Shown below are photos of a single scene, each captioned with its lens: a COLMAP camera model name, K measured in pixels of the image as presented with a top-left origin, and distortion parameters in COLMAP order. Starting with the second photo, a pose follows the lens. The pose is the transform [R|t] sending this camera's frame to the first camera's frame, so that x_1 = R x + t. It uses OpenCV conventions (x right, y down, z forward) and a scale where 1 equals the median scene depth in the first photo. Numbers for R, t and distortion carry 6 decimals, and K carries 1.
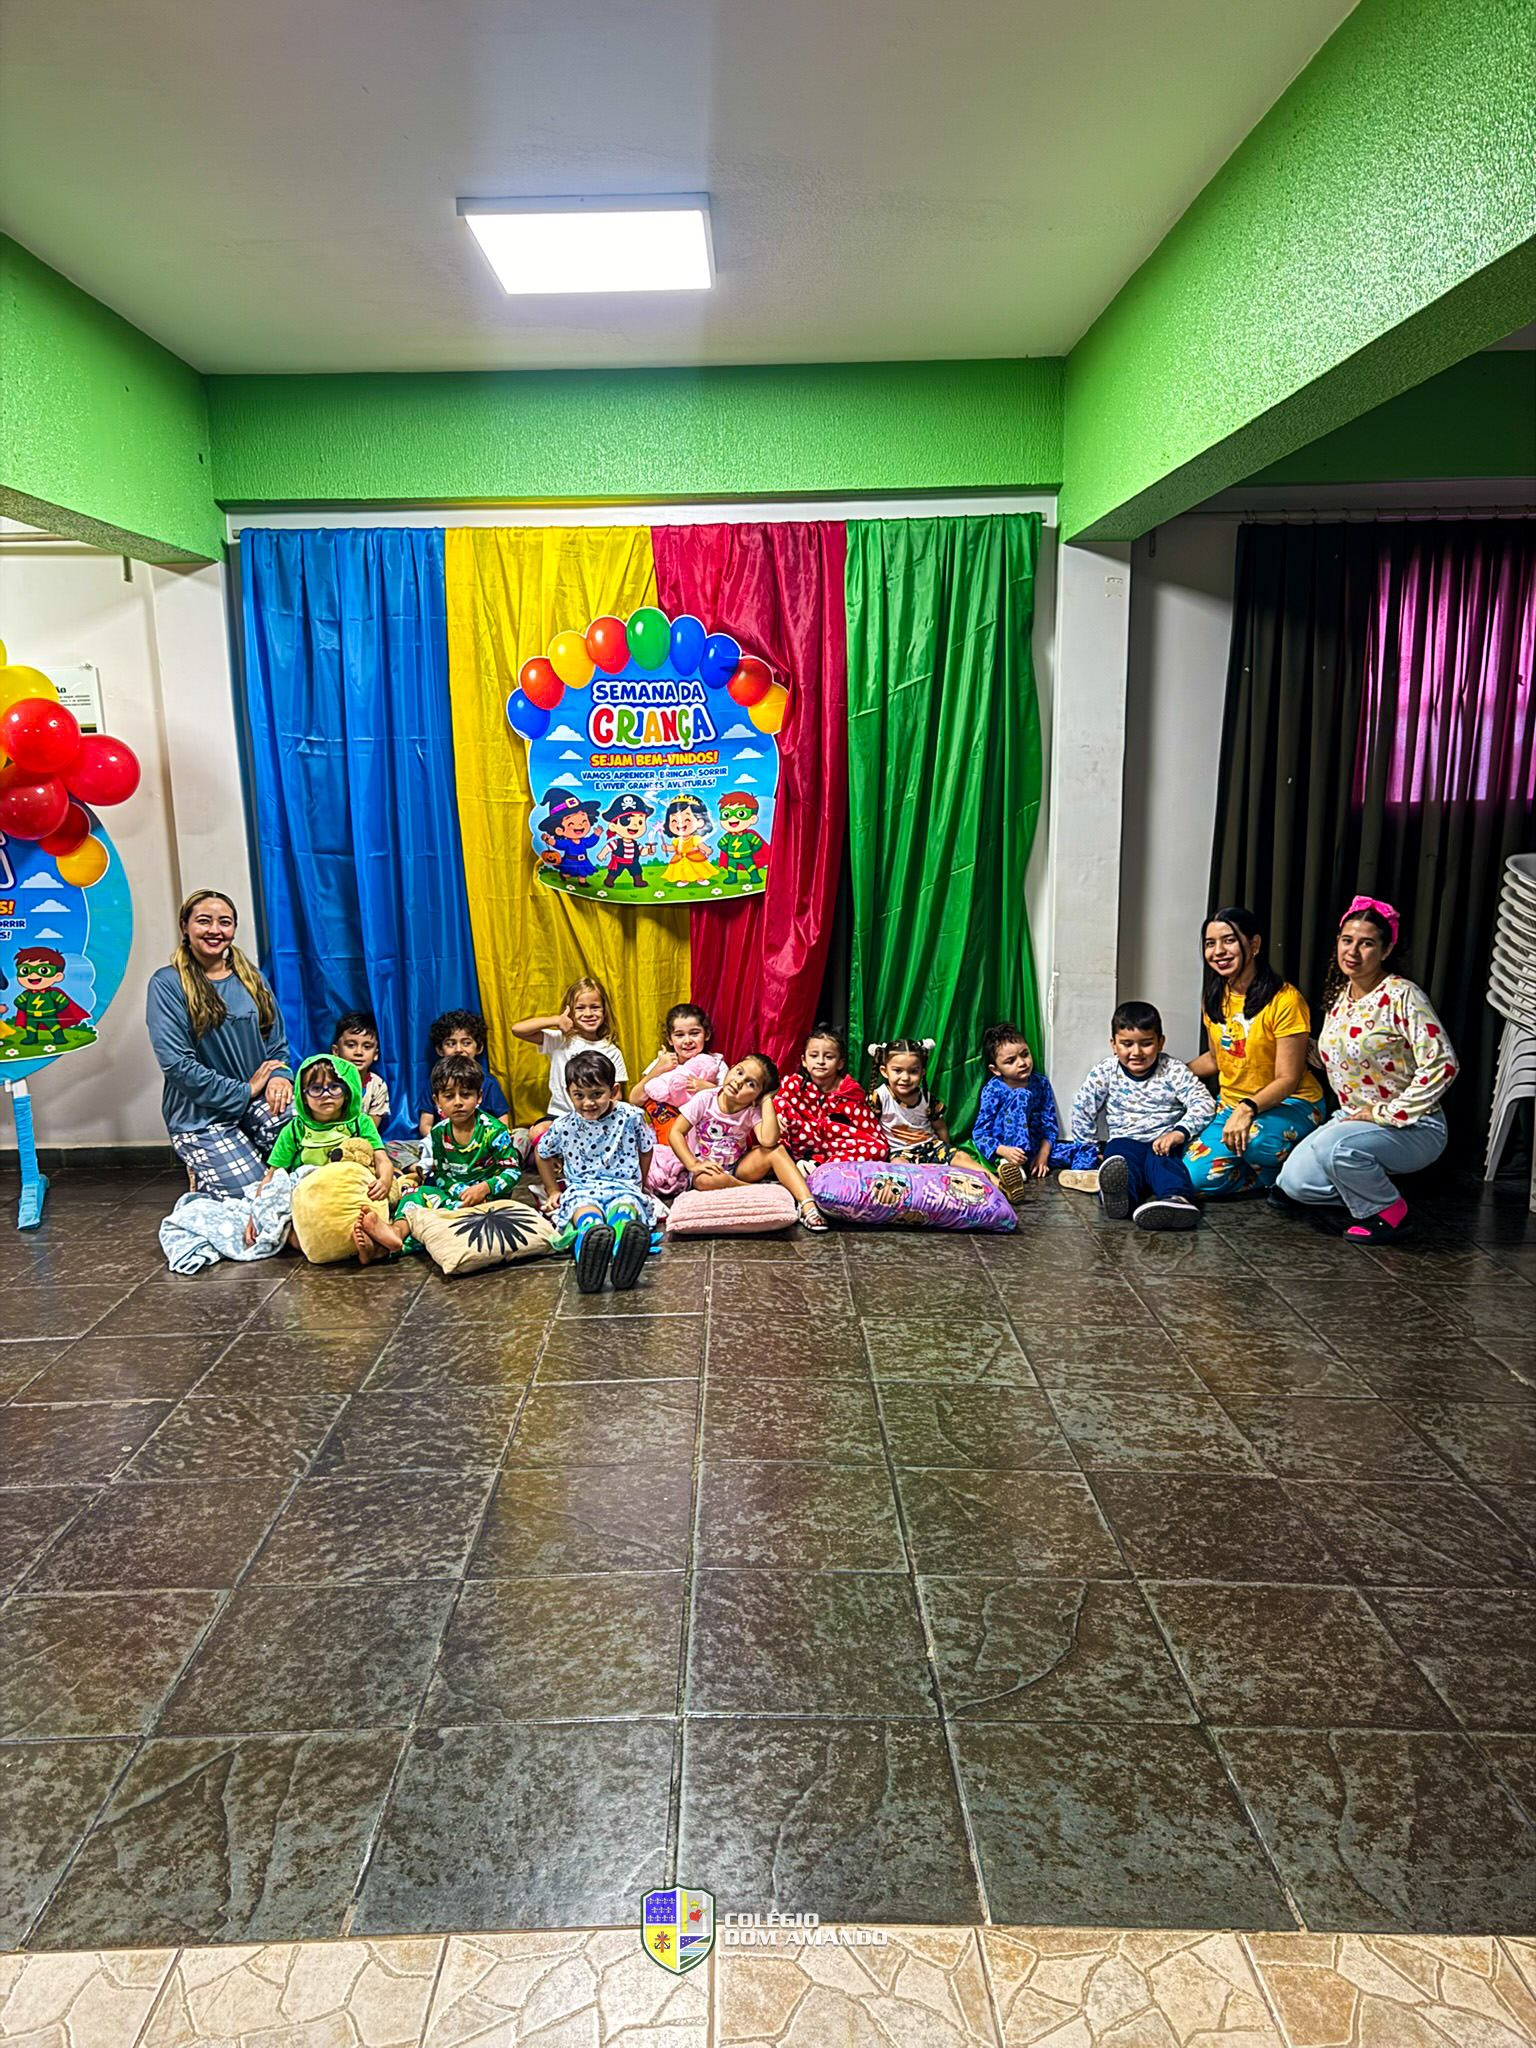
lens RADIAL K [[1433.2, 0, 768.0], [0, 1433.2, 1024.0], [0, 0, 1]] dist [0.027140, -0.036643]
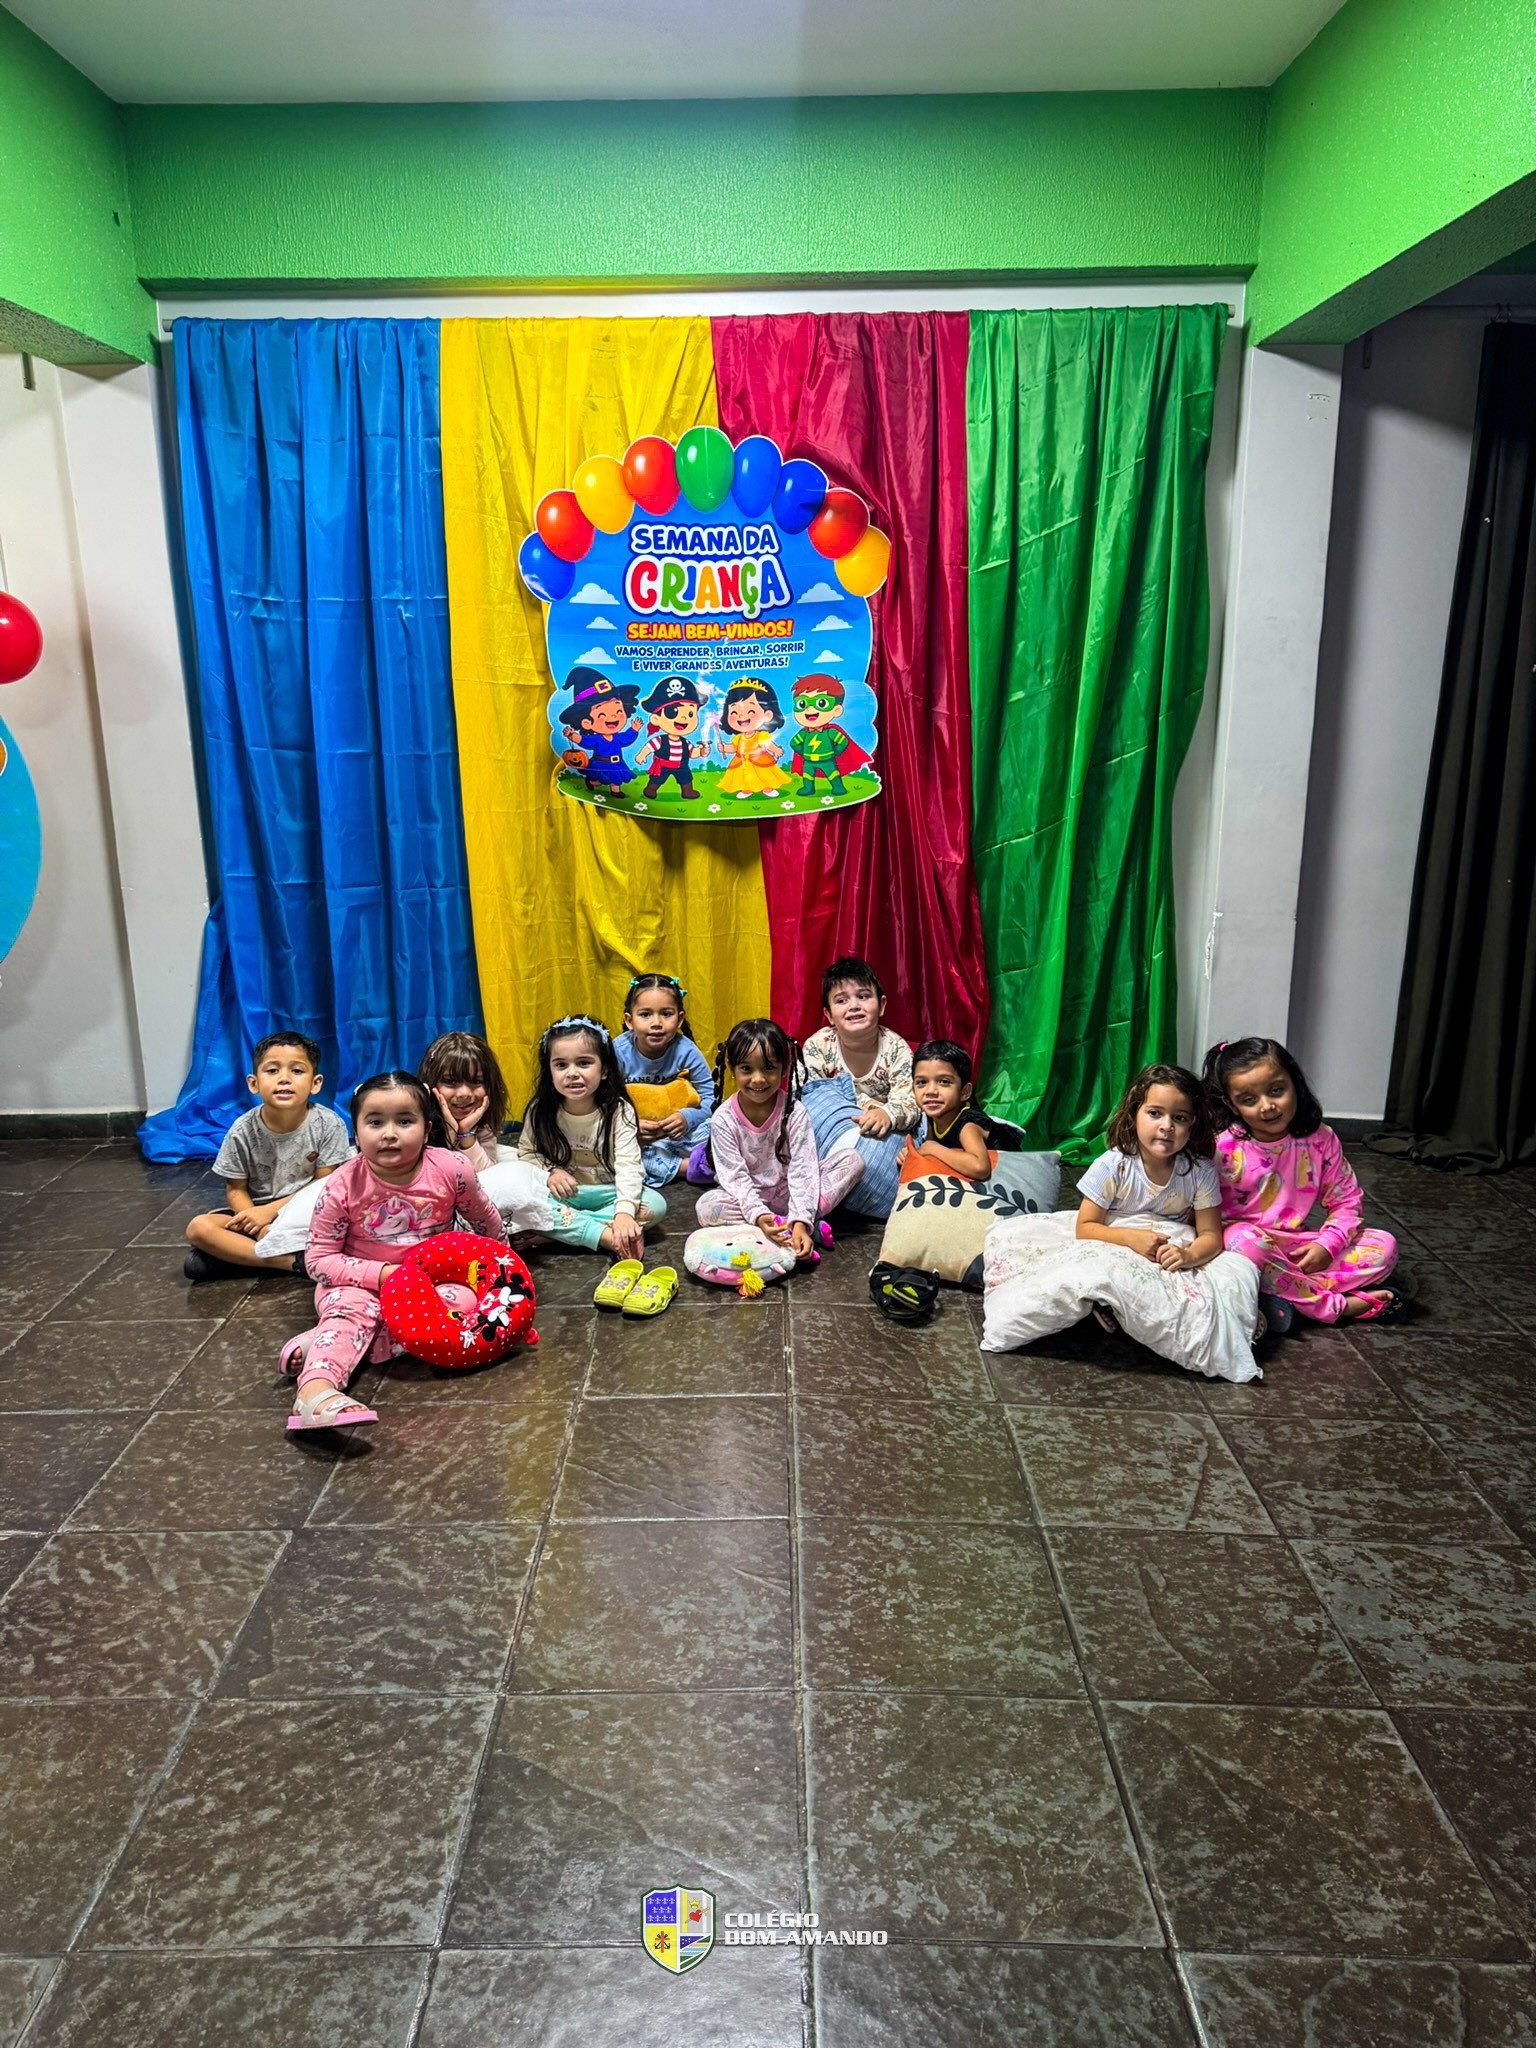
lens RADIAL K [[1446.8, 0, 765.3], [0, 1446.8, 1029.2], [0, 0, 1]] dist [0.007839, -0.008313]
pose [[0.999774, 0.013611, -0.016353, -0.051074], [-0.012480, 0.997648, 0.067396, -0.035647], [0.017232, -0.067176, 0.997592, 0.313161]]
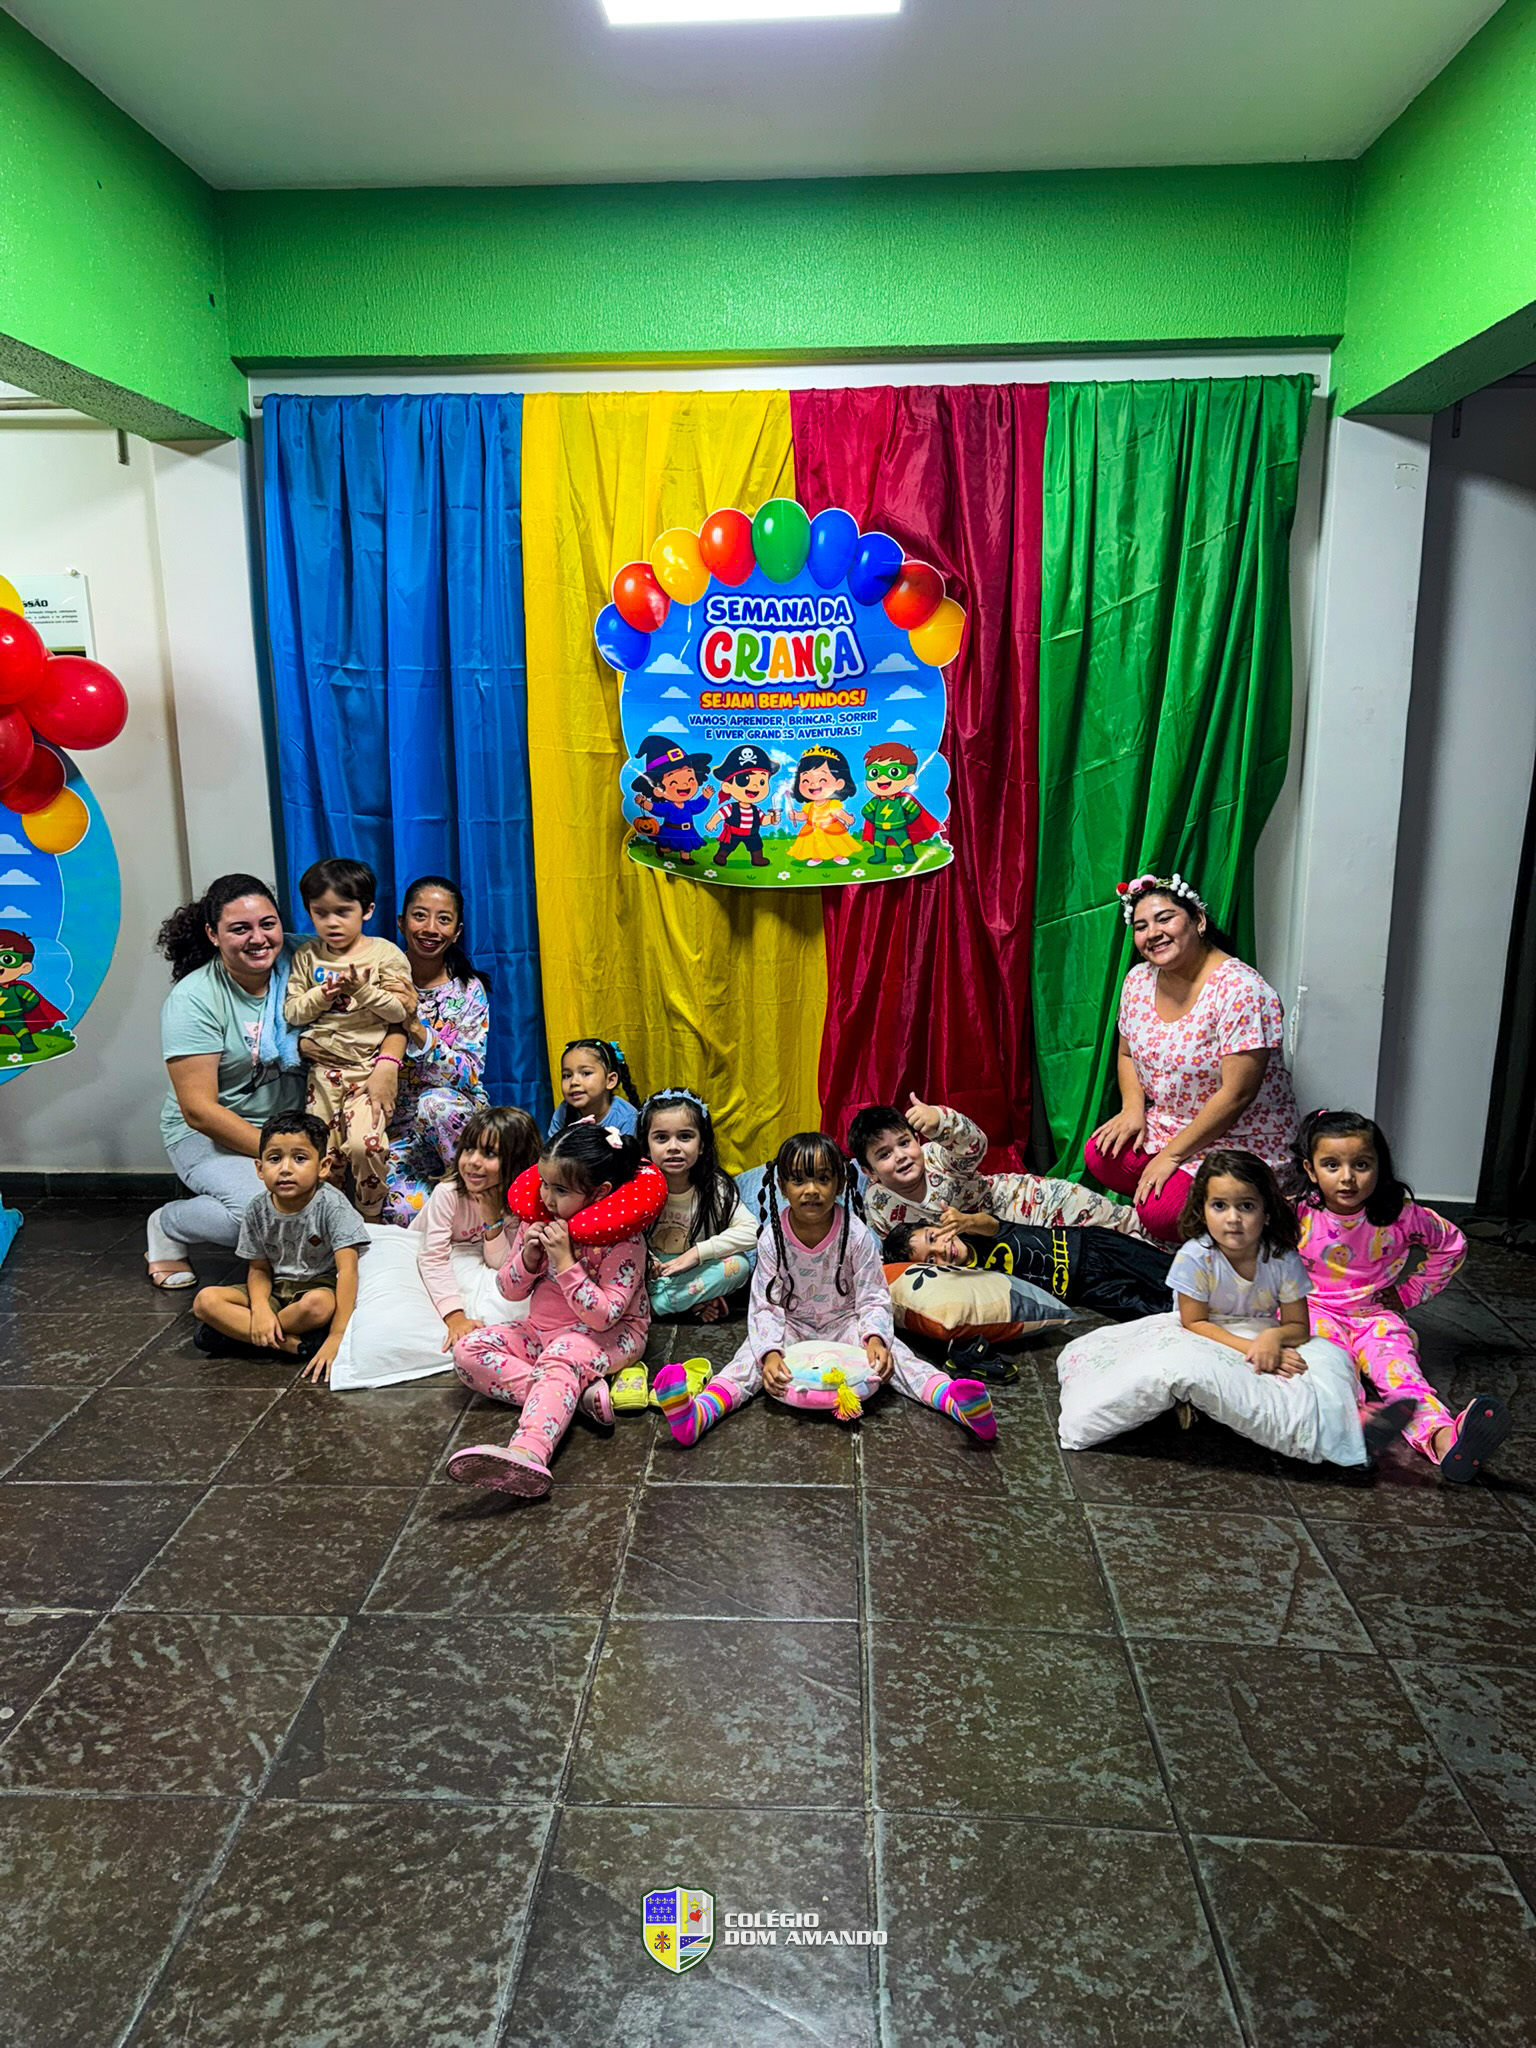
lens RADIAL K [[1446.8, 0, 765.3], [0, 1446.8, 1029.2], [0, 0, 1]] dist [0.007839, -0.008313]
pose [[0.997837, 0.026031, -0.060366, -0.057587], [-0.024365, 0.999306, 0.028178, -0.044445], [0.061057, -0.026646, 0.997779, 0.330057]]
